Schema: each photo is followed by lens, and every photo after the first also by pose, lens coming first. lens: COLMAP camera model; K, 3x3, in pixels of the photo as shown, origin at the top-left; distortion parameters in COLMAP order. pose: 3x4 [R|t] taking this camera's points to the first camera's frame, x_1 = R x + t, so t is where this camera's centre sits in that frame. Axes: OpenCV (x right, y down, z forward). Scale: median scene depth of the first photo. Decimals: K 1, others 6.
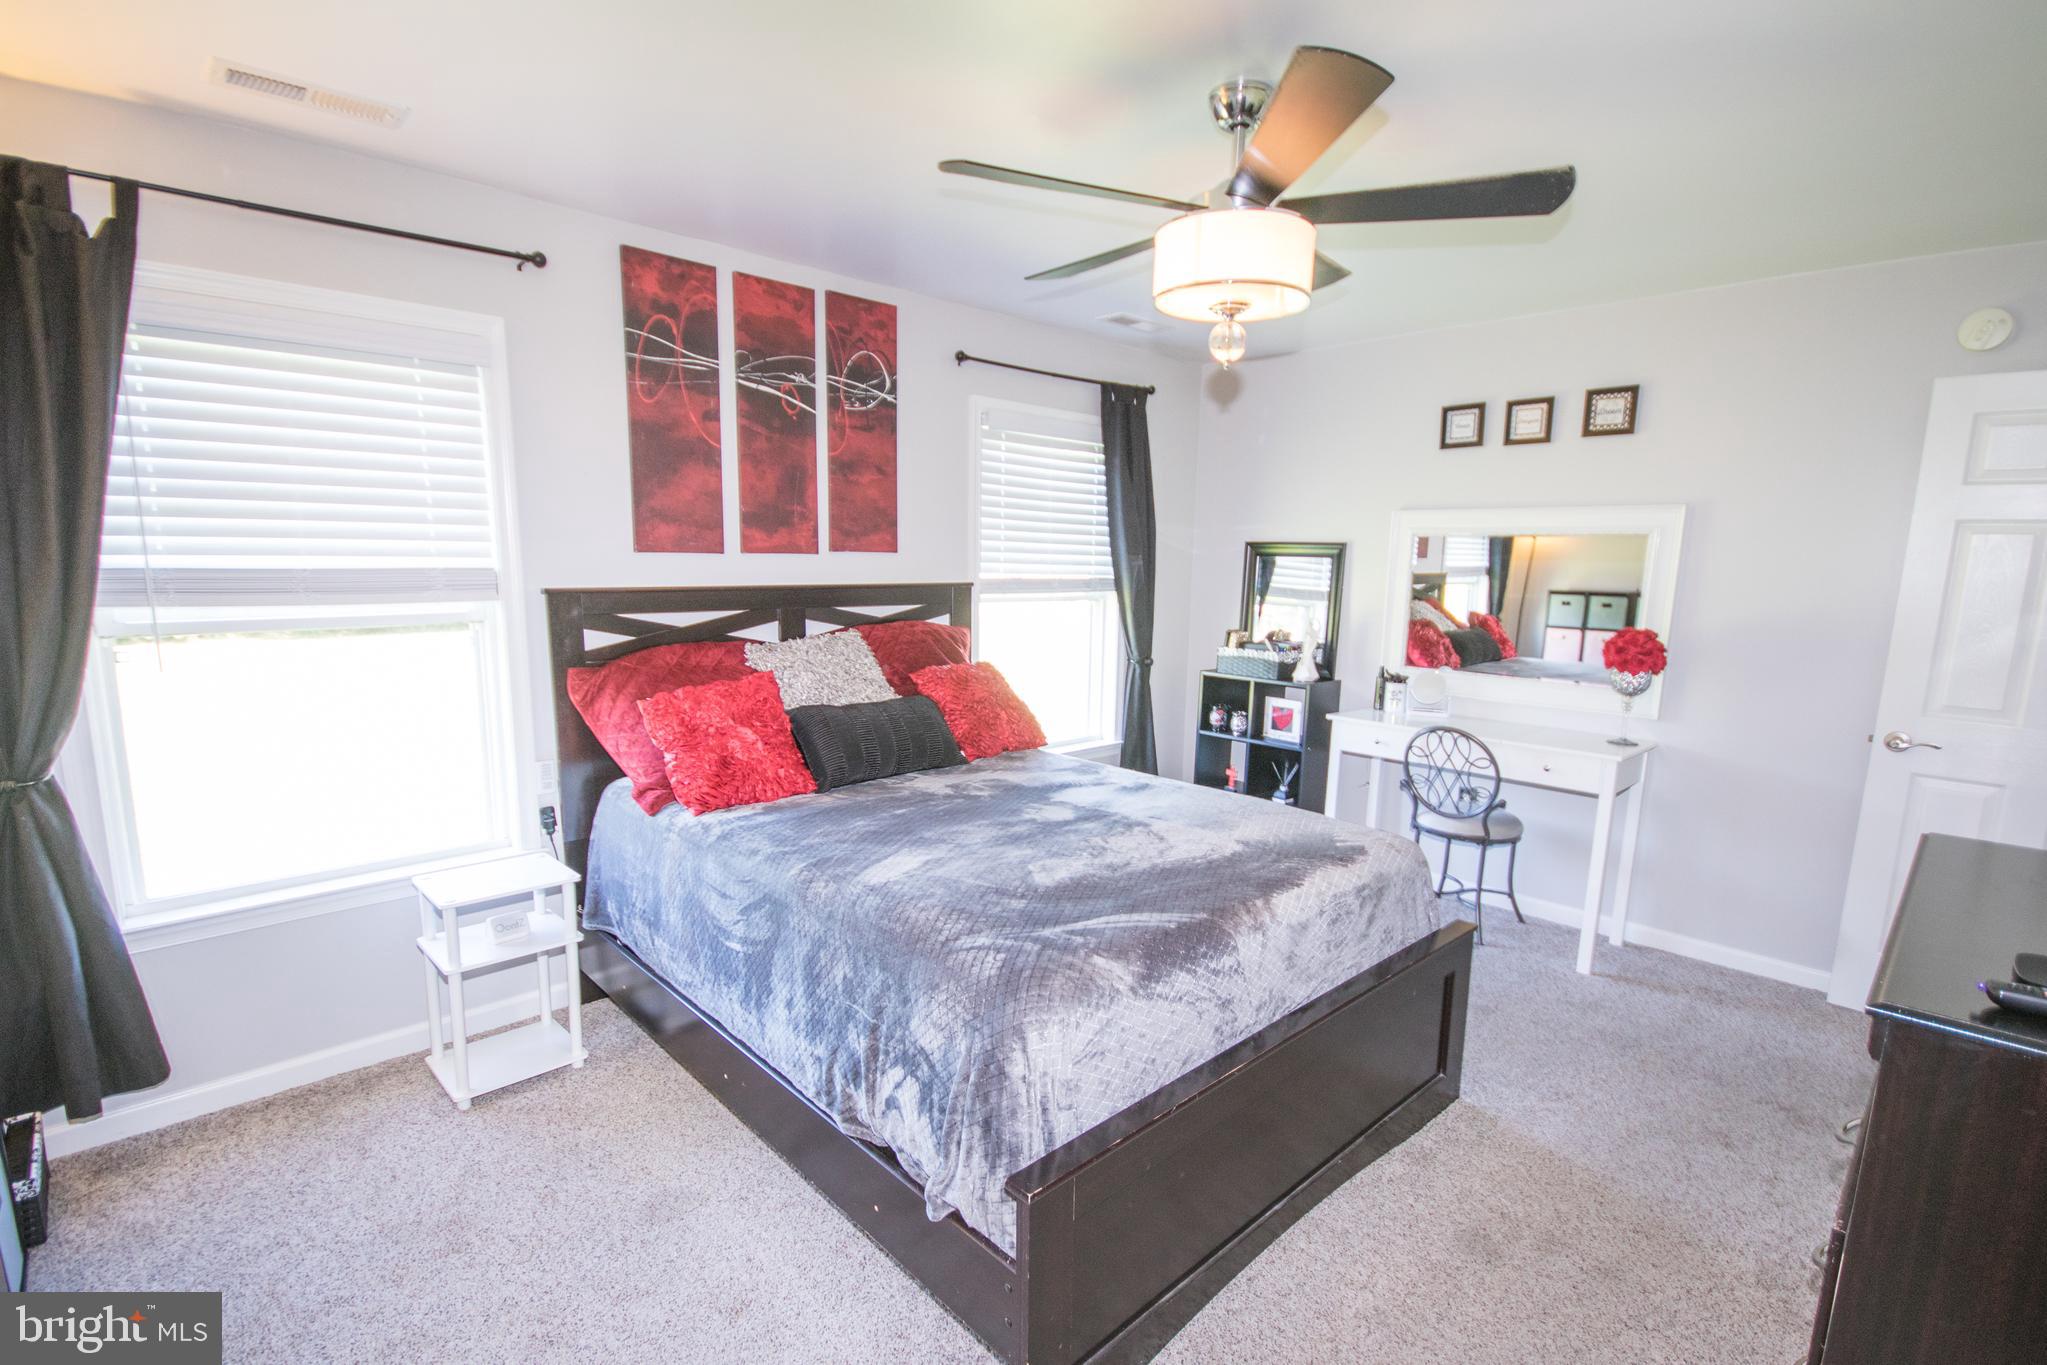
lens RADIAL K [[951.5, 0, 1024.6], [0, 951.5, 717.4], [0, 0, 1]] dist [0.016255, -0.015634]
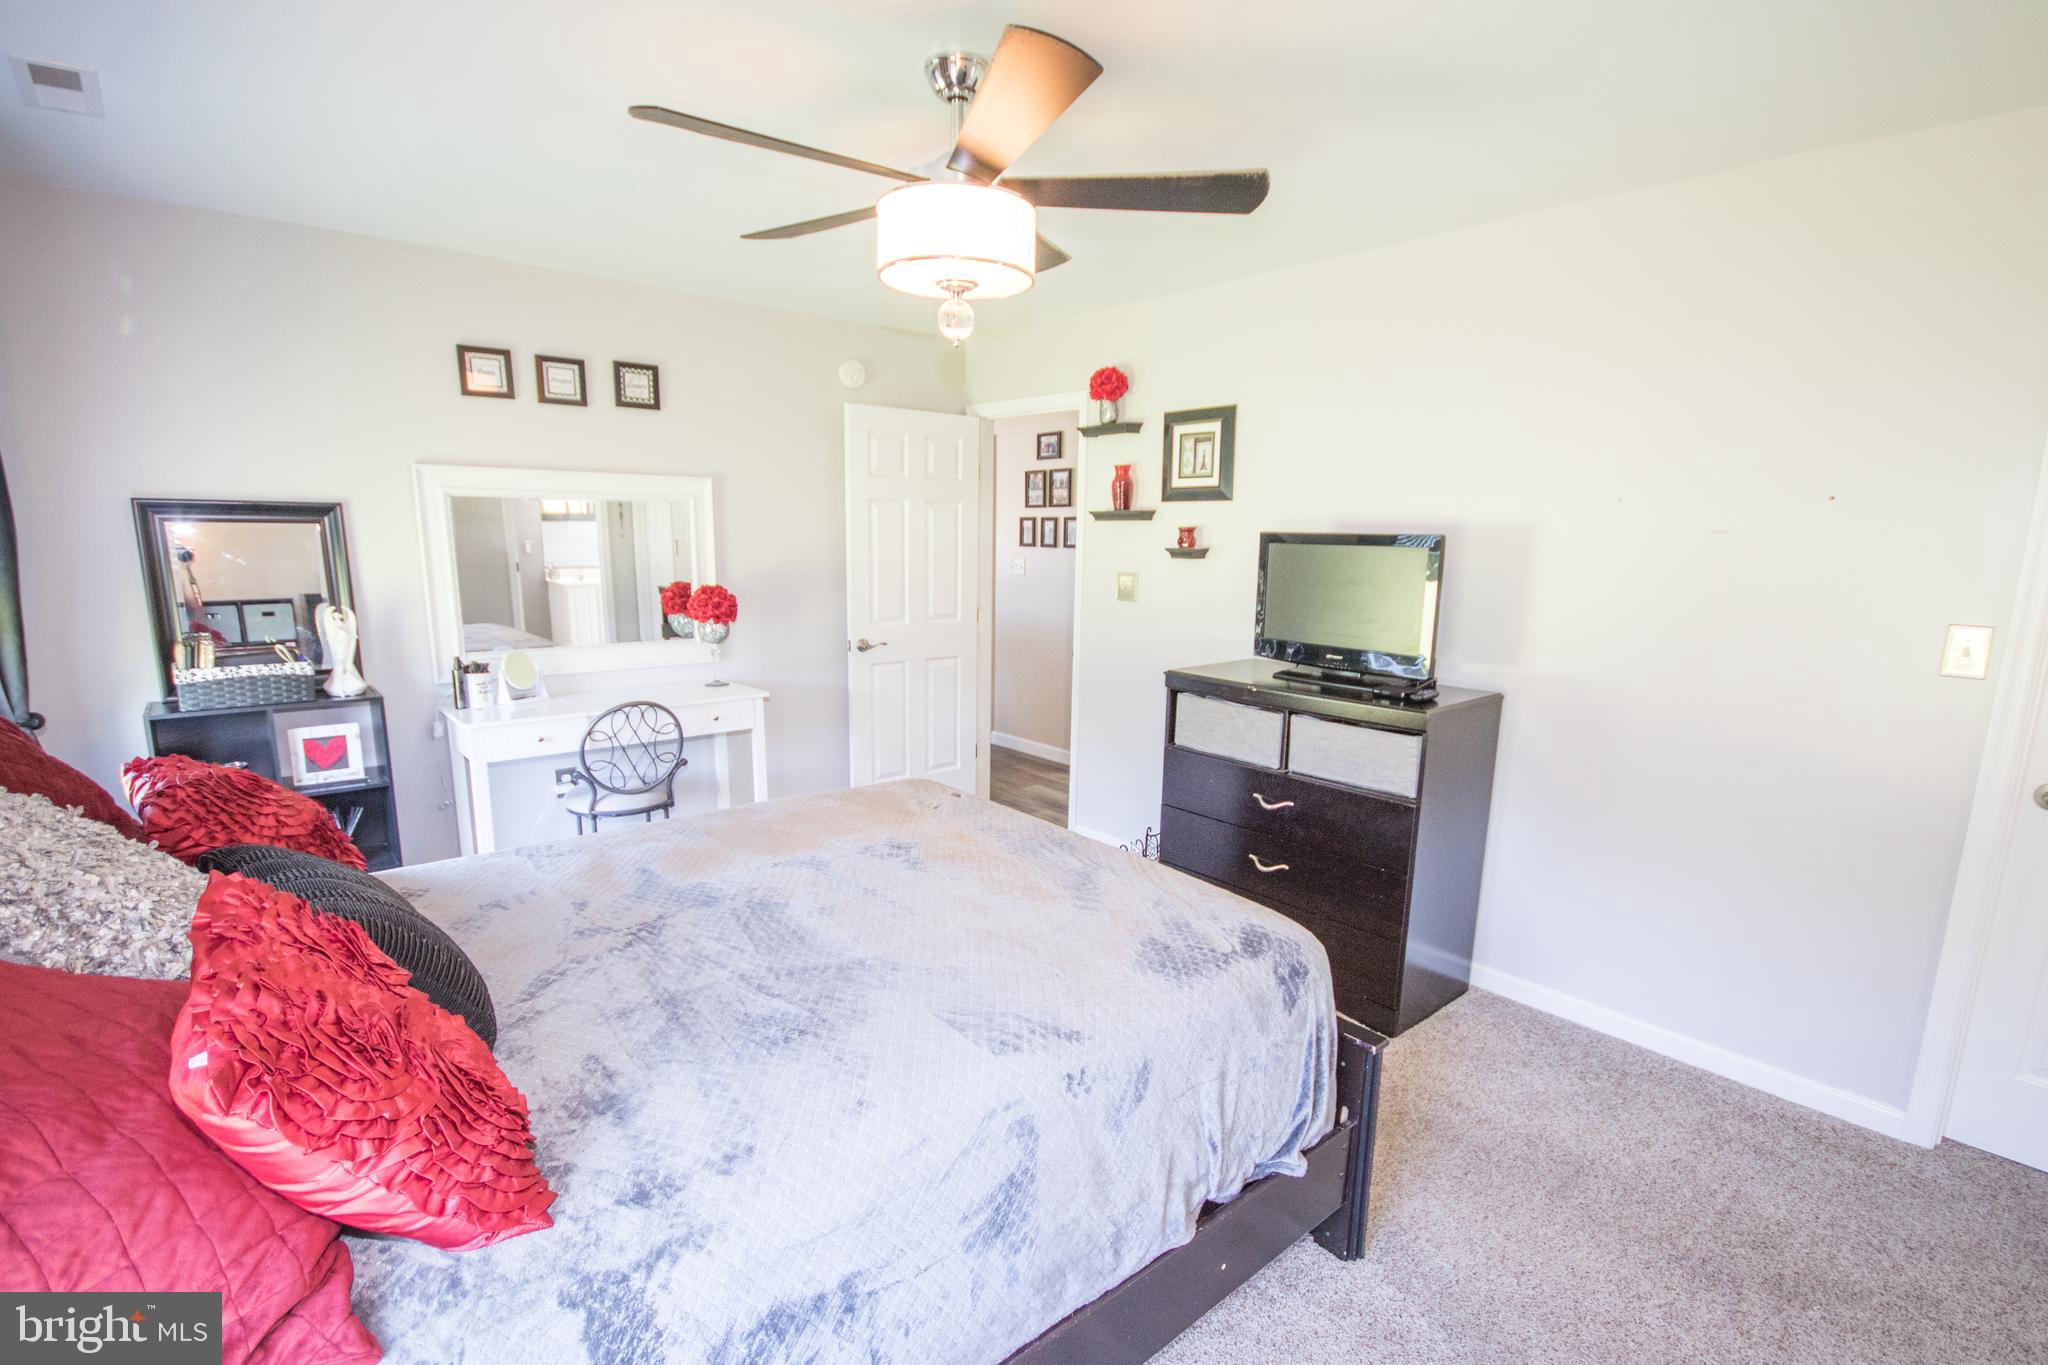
lens RADIAL K [[951.9, 0, 1025.1], [0, 951.9, 717.5], [0, 0, 1]] dist [0.016255, -0.015634]
pose [[0.068068, -0.211897, 0.974919, -0.478893], [0.154188, 0.967679, 0.199558, -0.107269], [-0.985694, 0.136737, 0.098539, 0.518097]]
